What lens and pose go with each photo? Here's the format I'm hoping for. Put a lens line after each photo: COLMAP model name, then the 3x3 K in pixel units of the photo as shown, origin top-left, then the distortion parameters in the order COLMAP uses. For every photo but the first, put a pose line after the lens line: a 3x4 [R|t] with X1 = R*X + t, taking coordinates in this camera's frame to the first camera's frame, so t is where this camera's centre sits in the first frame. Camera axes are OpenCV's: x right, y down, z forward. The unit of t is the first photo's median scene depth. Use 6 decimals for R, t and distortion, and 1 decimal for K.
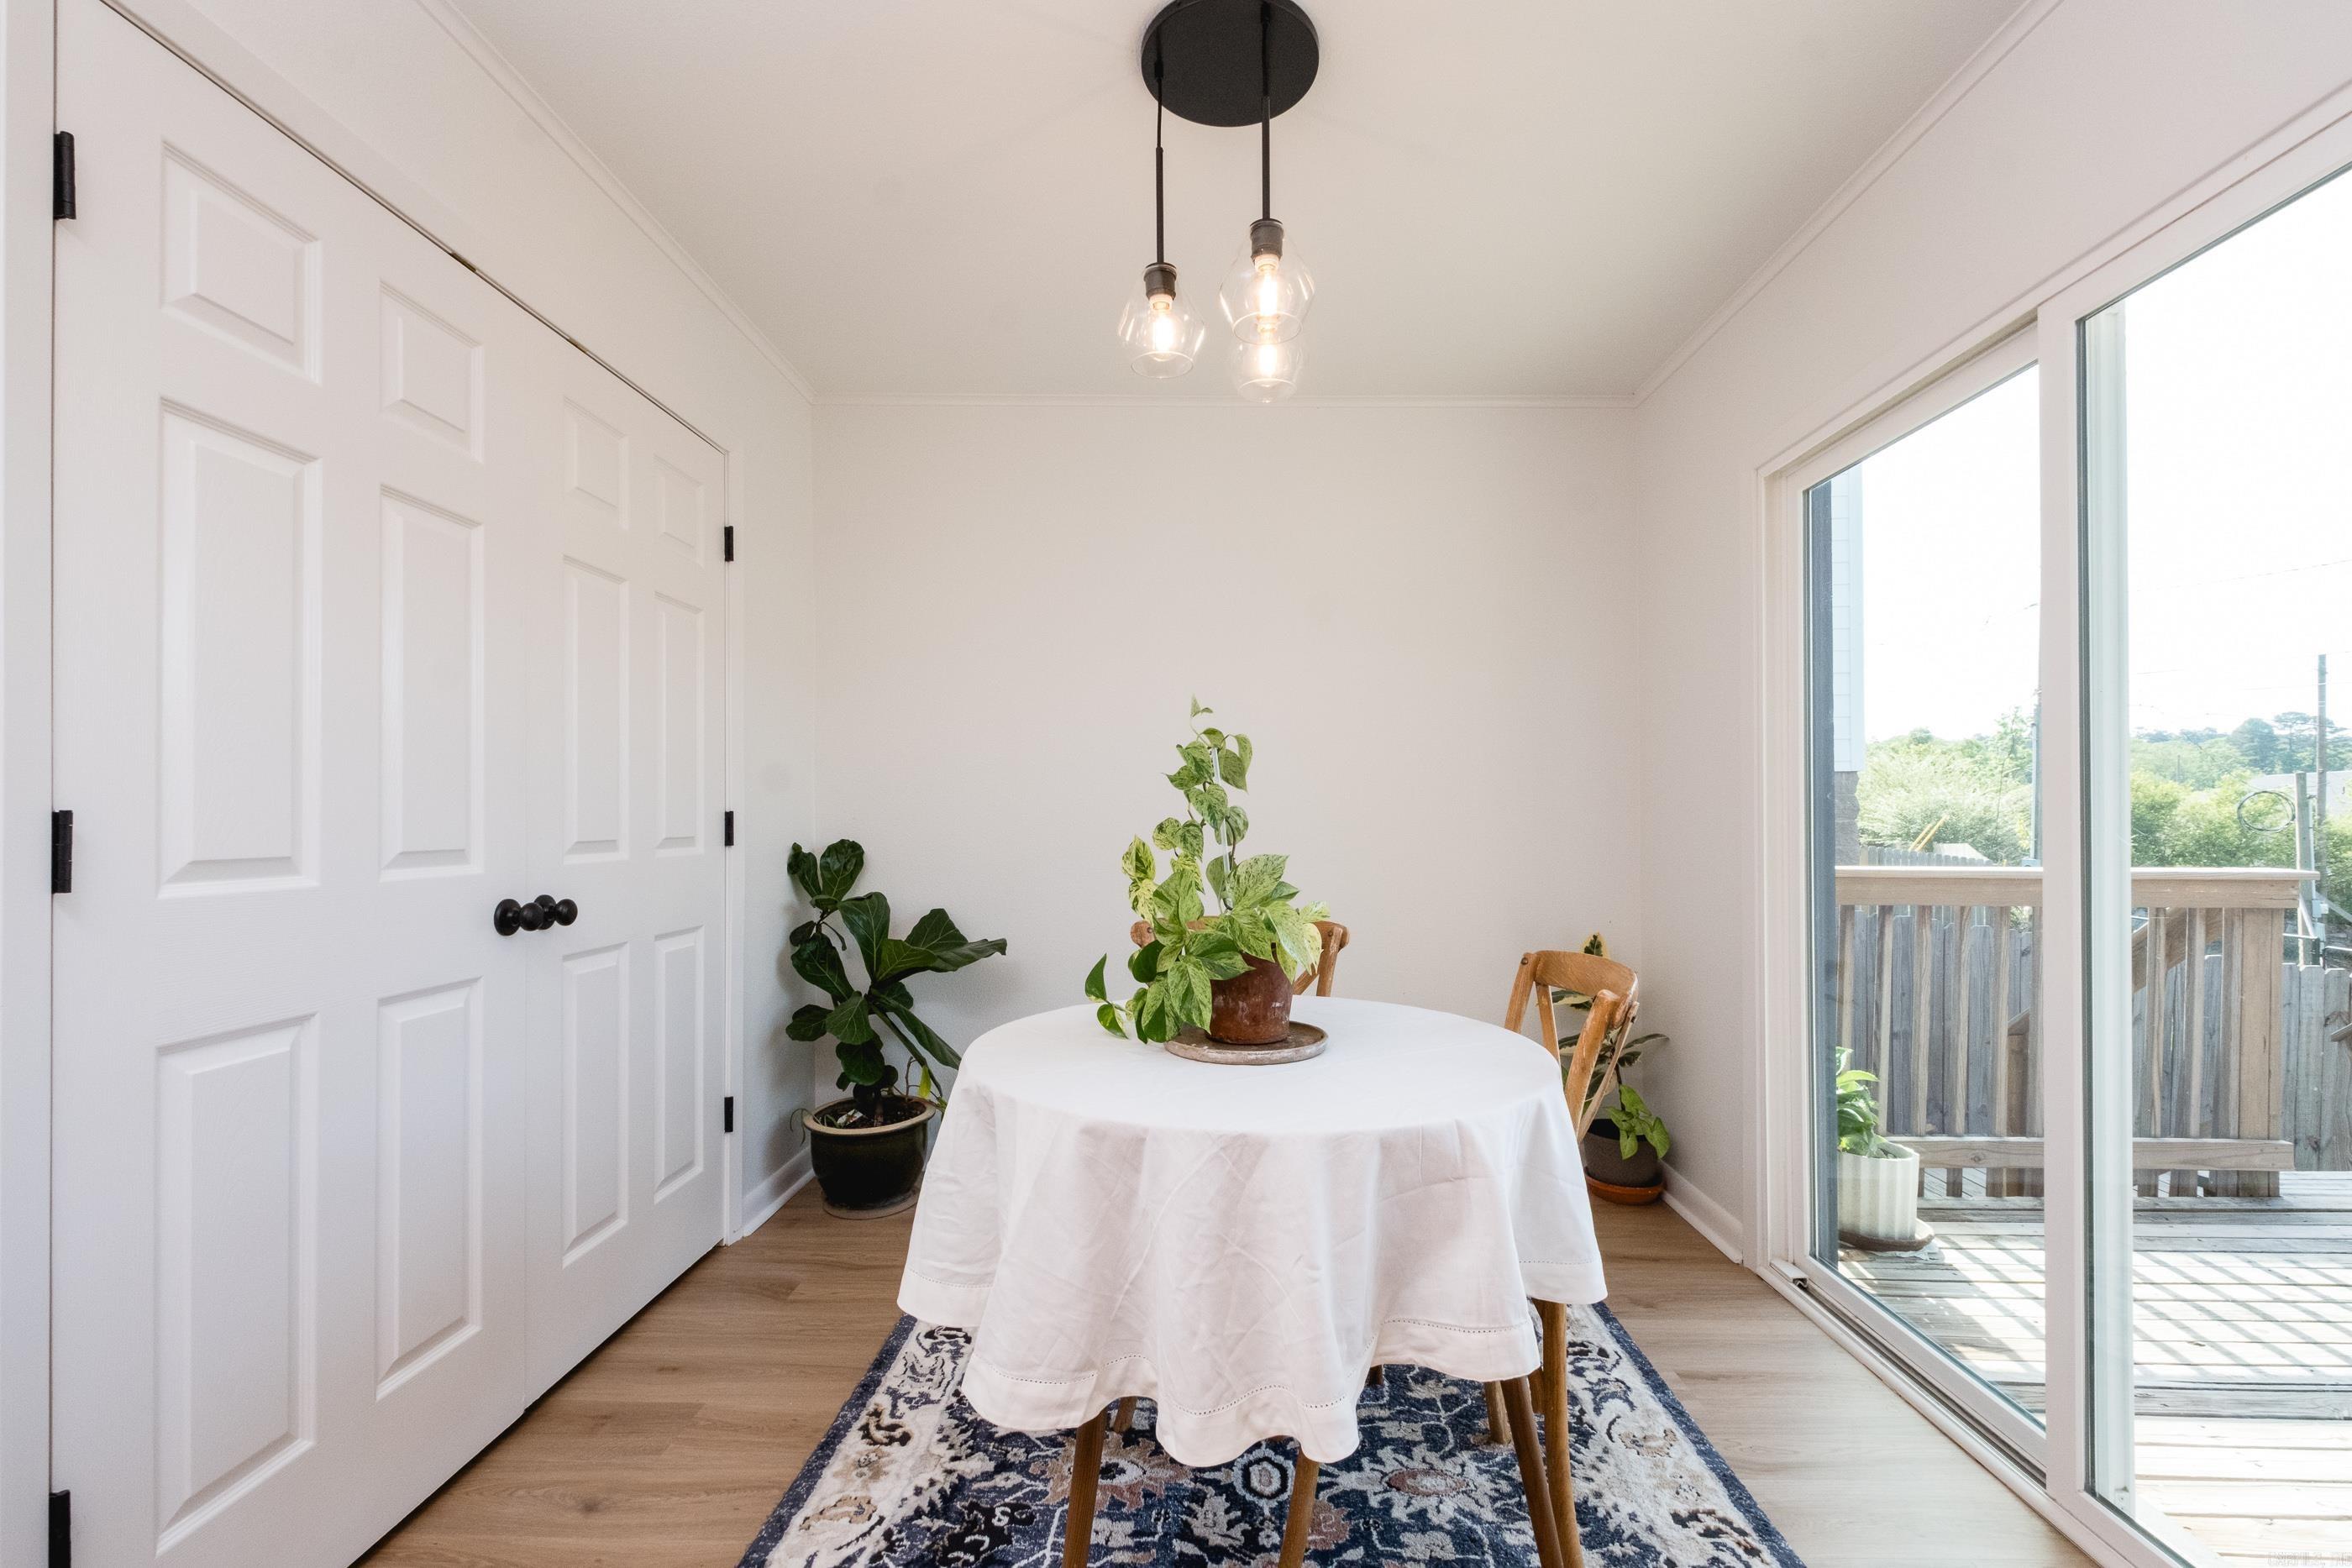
lens RADIAL K [[985.2, 0, 1174.3], [0, 985.2, 812.4], [0, 0, 1]] dist [-0.000692, -0.000310]
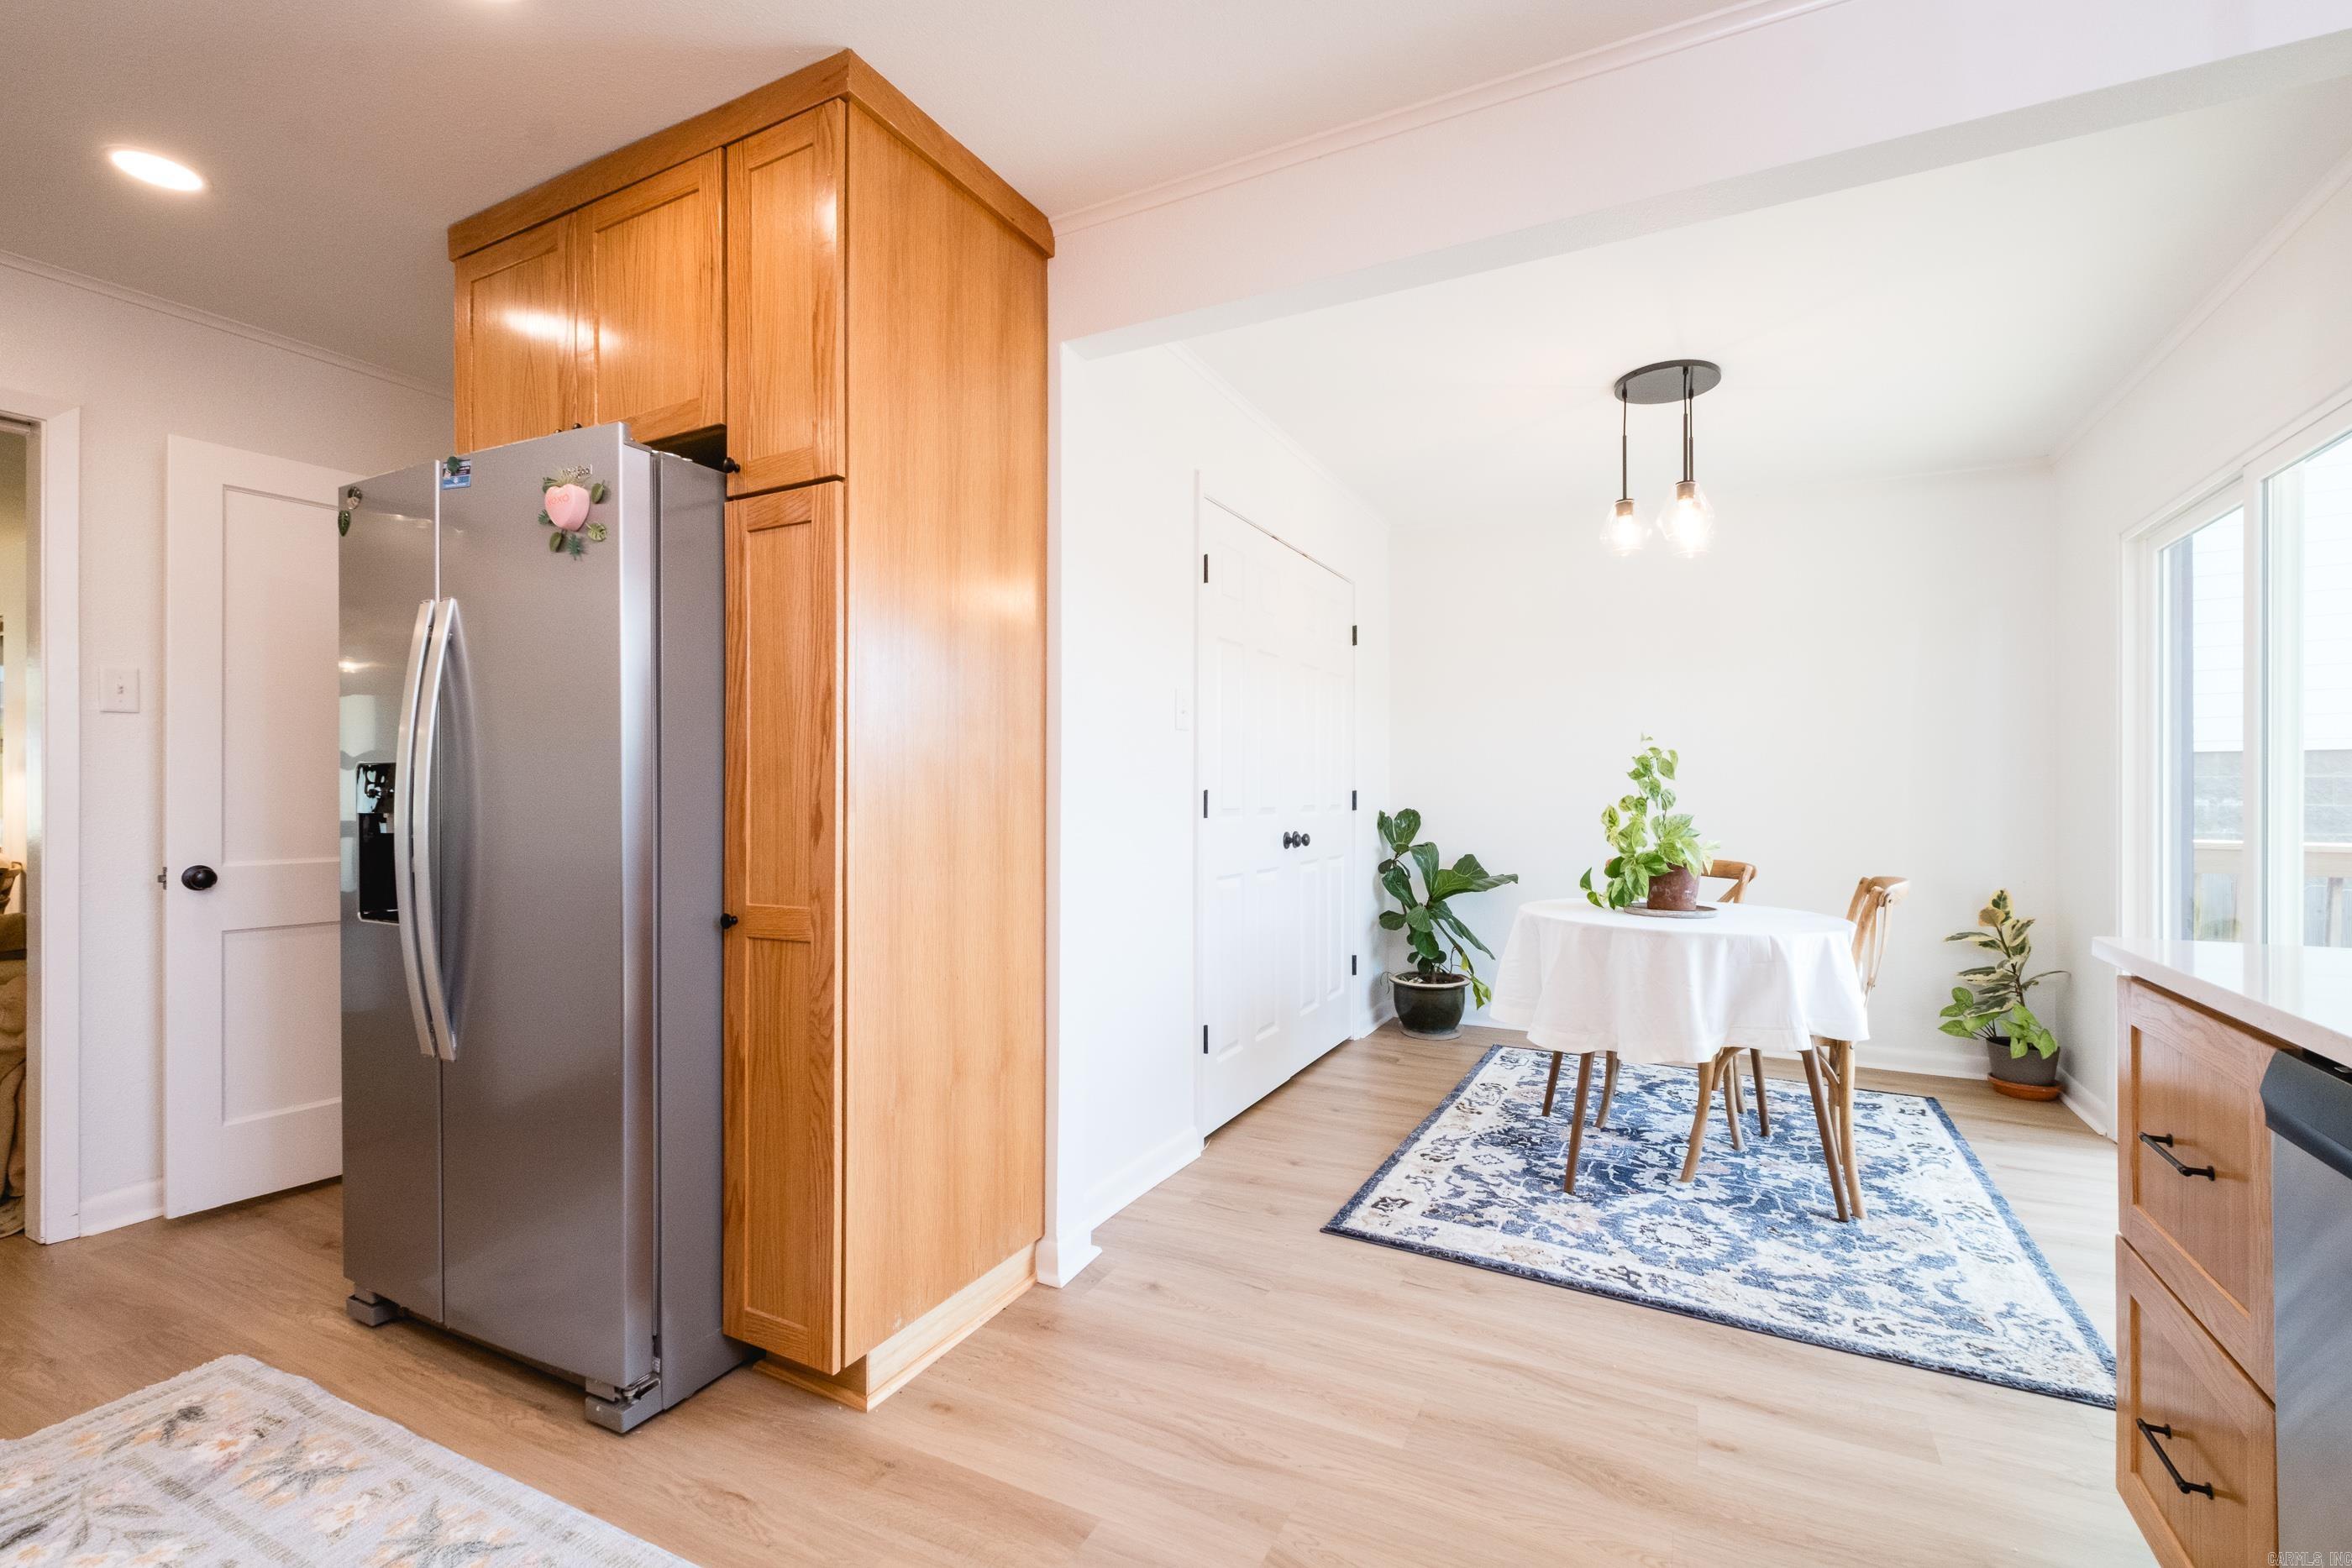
lens RADIAL K [[1022.1, 0, 1178.2], [0, 1022.1, 789.3], [0, 0, 1]] dist [0.000659, 0.000298]
pose [[0.905244, 0.003150, -0.424881, 0.042023], [-0.004107, 0.999991, -0.001338, 0.001173], [0.424873, 0.002956, 0.905248, -1.029748]]
